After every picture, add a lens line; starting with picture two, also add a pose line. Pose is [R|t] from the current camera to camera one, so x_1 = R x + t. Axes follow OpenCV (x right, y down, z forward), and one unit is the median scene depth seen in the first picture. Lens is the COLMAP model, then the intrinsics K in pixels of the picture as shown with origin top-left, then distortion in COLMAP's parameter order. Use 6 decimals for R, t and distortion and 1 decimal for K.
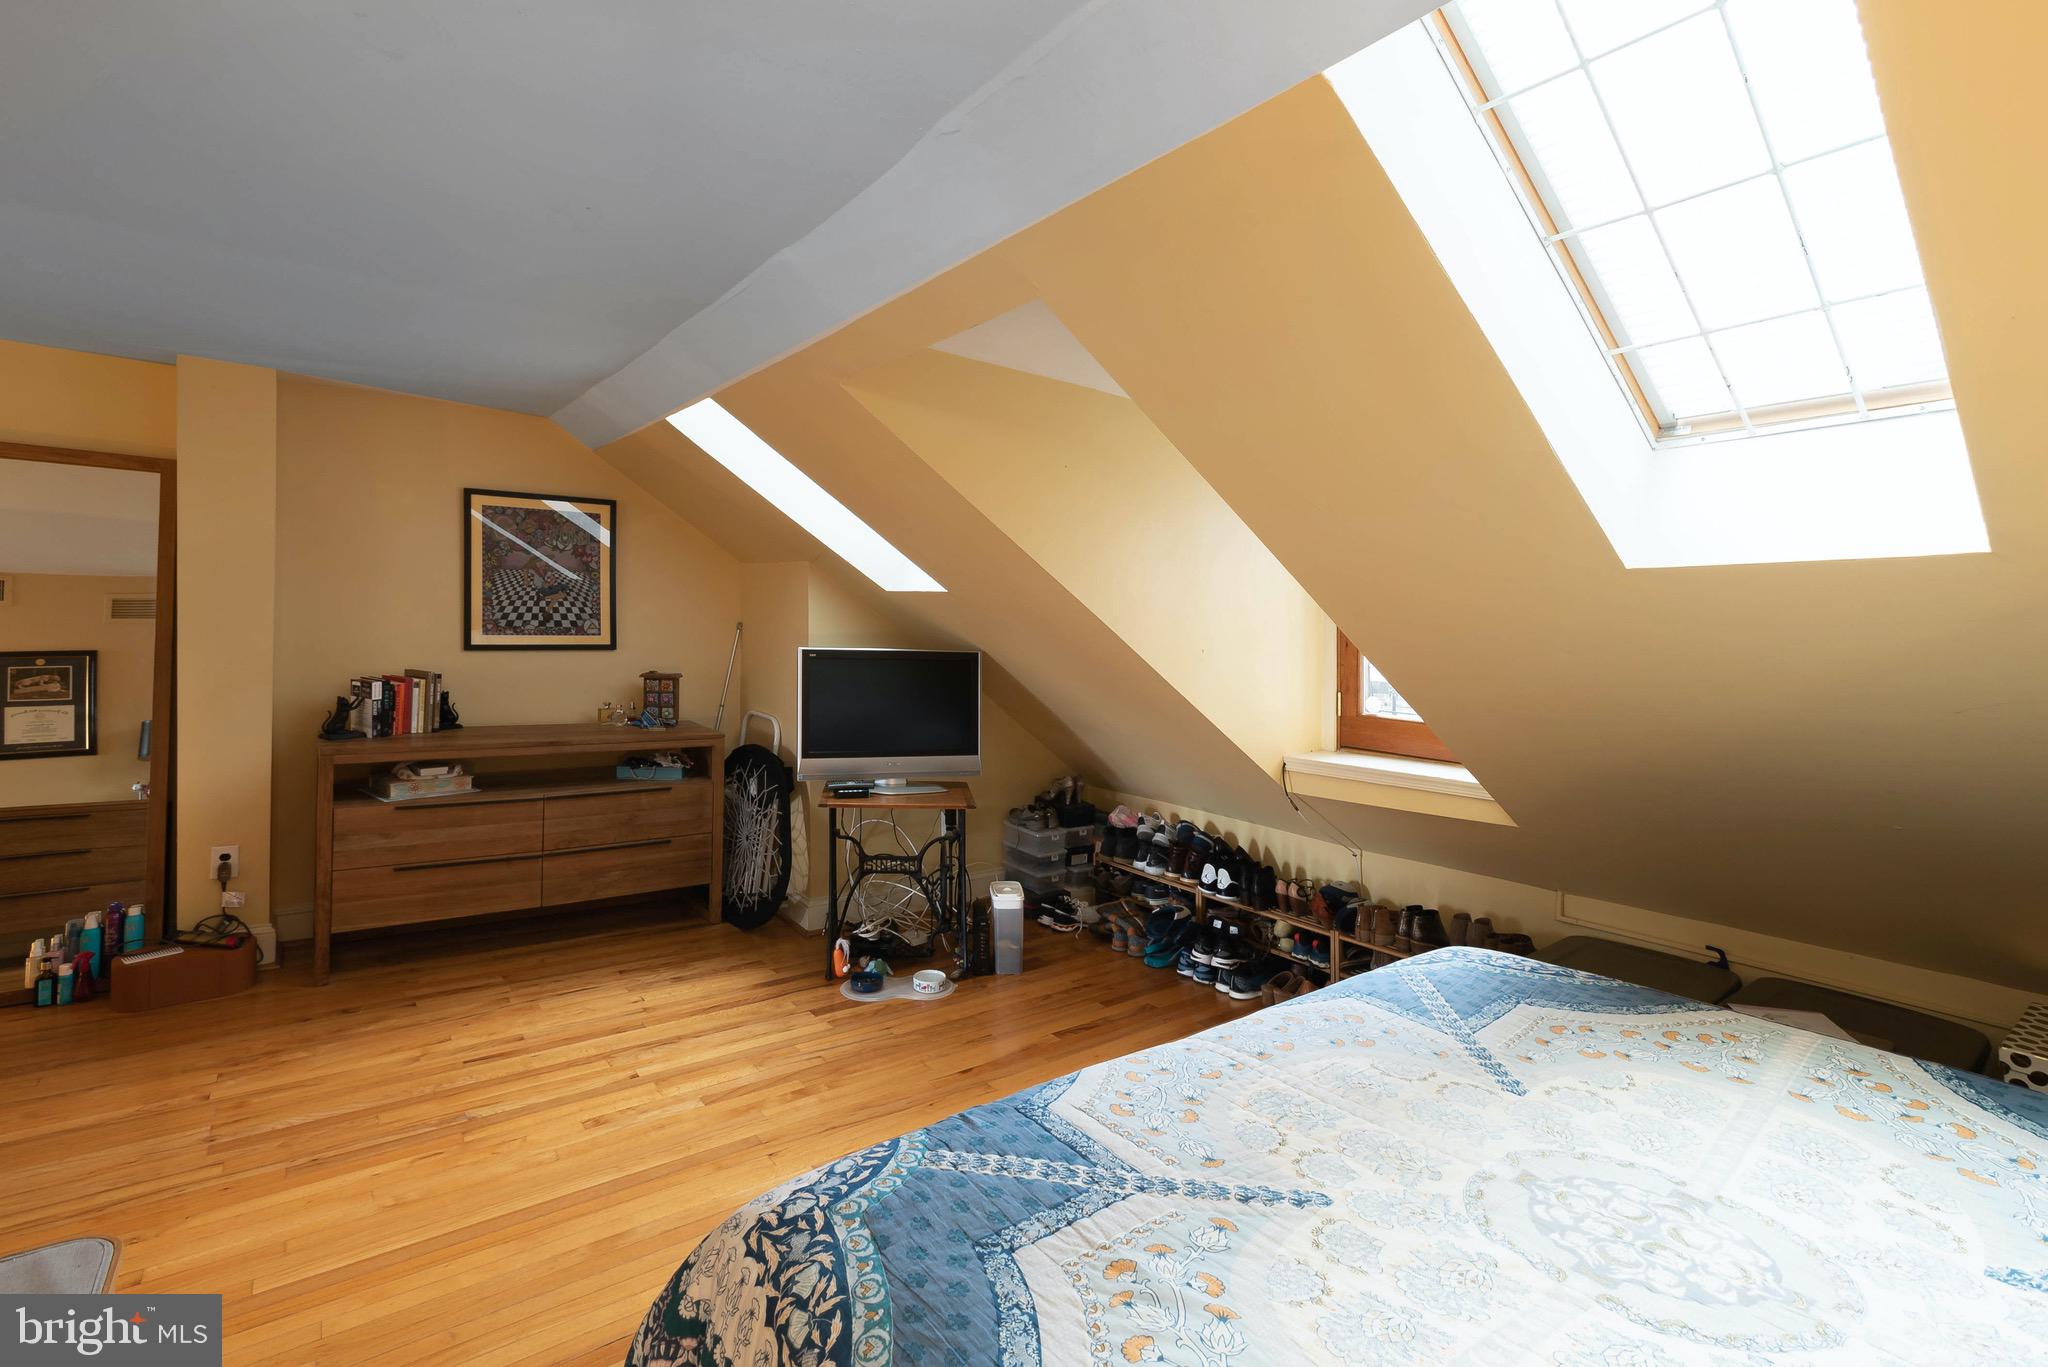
lens RADIAL K [[913.0, 0, 1029.2], [0, 913.0, 623.3], [0, 0, 1]] dist [-0.000083, 0.000091]
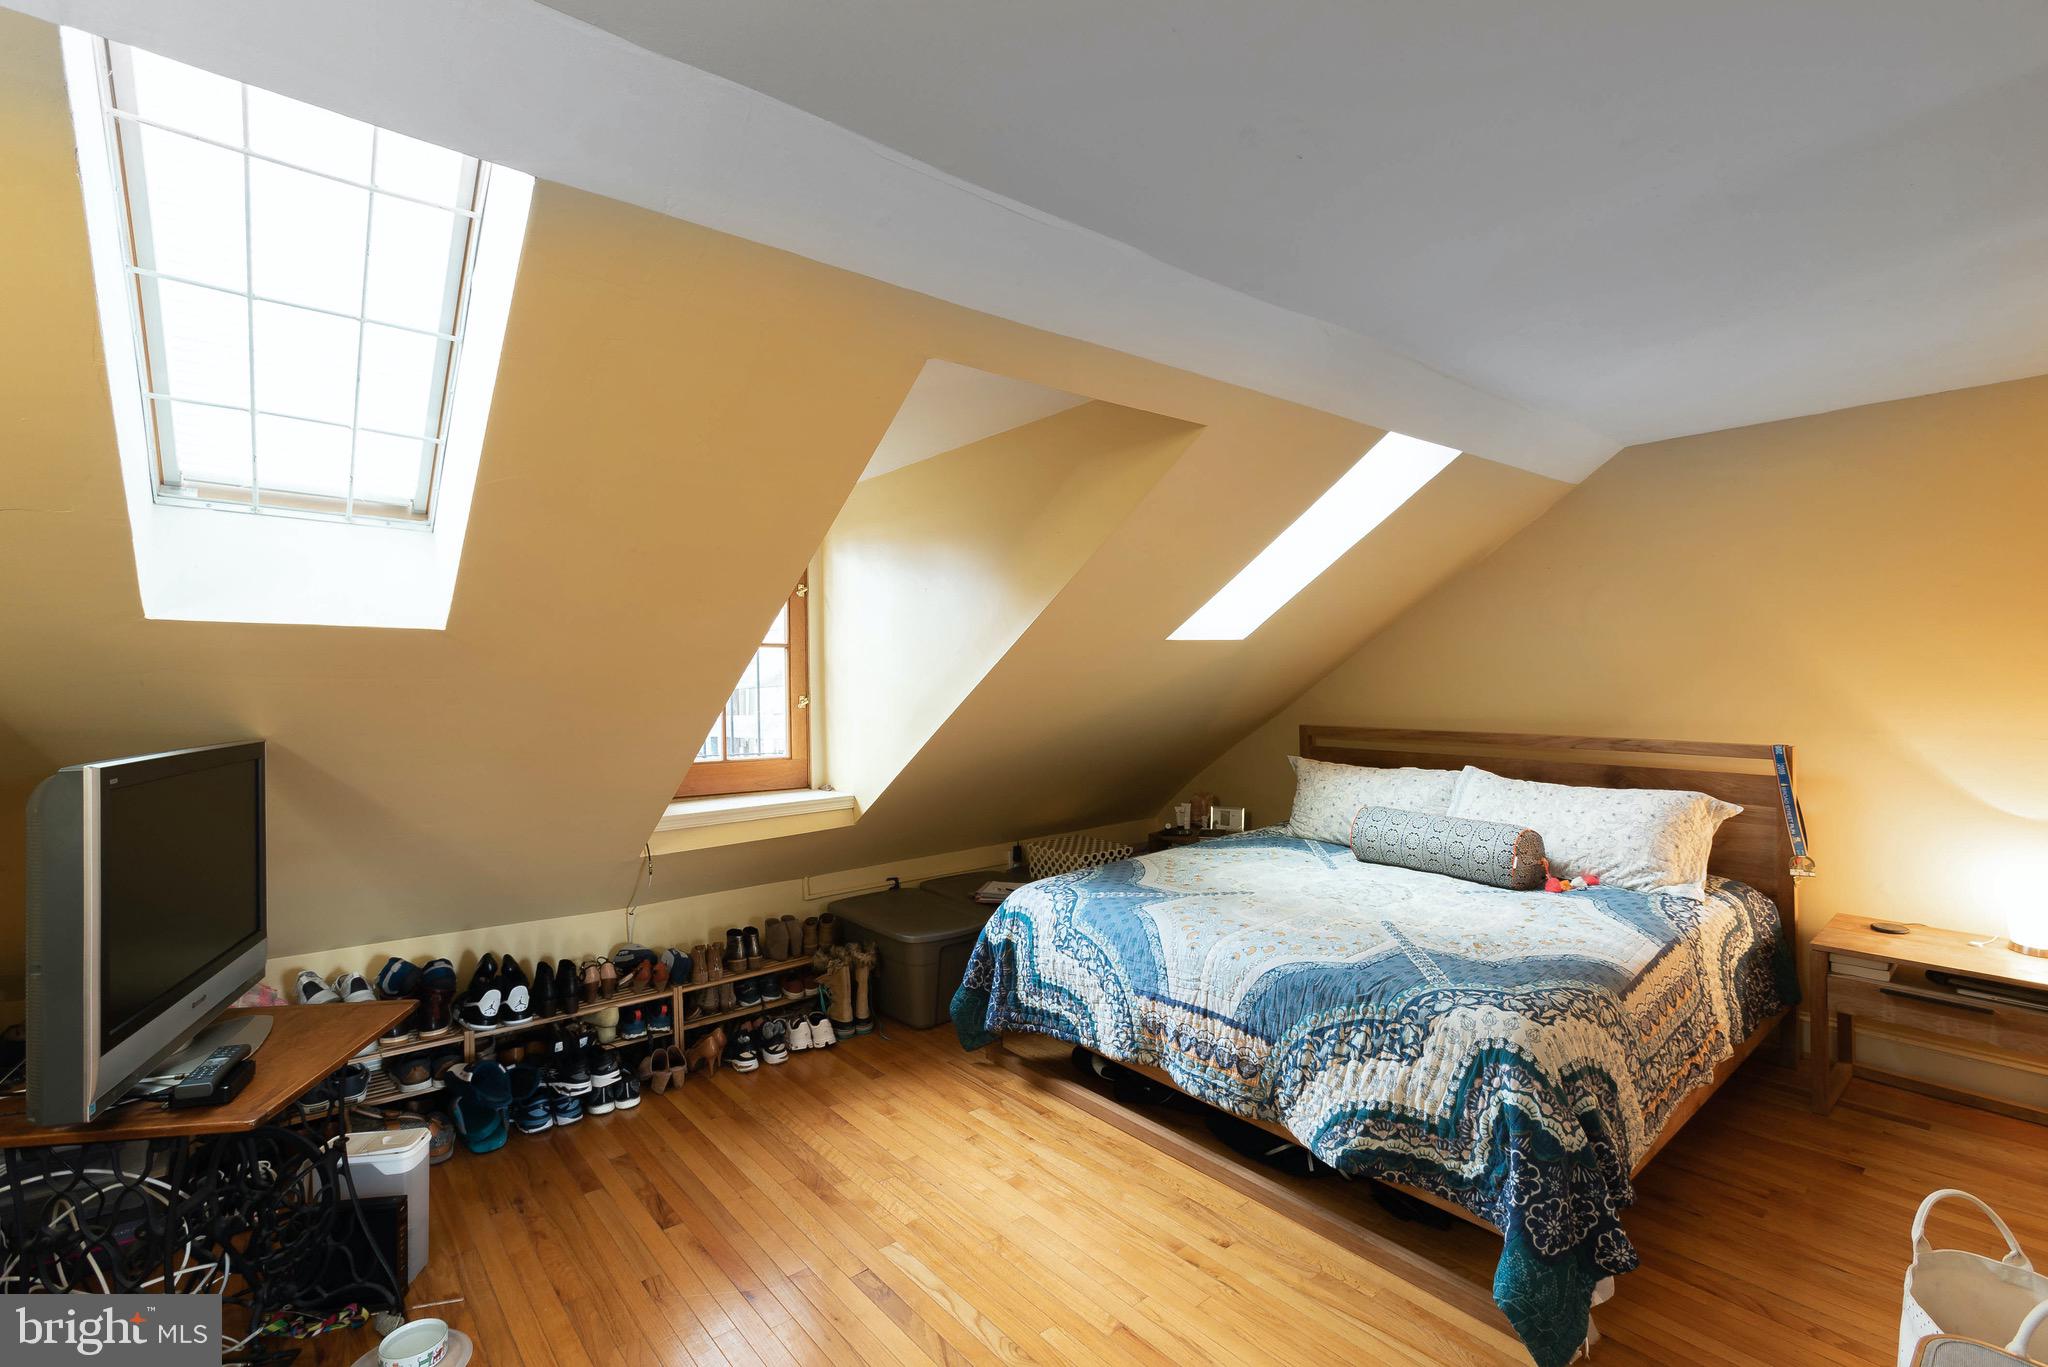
lens RADIAL K [[926.4, 0, 1024.0], [0, 926.4, 683.5], [0, 0, 1]] dist [-0.000705, 0.000244]
pose [[-0.042165, -0.021985, 0.998869, -1.146638], [-0.000654, 0.999758, 0.021977, -0.013480], [-0.999110, 0.000273, -0.042169, 1.168340]]
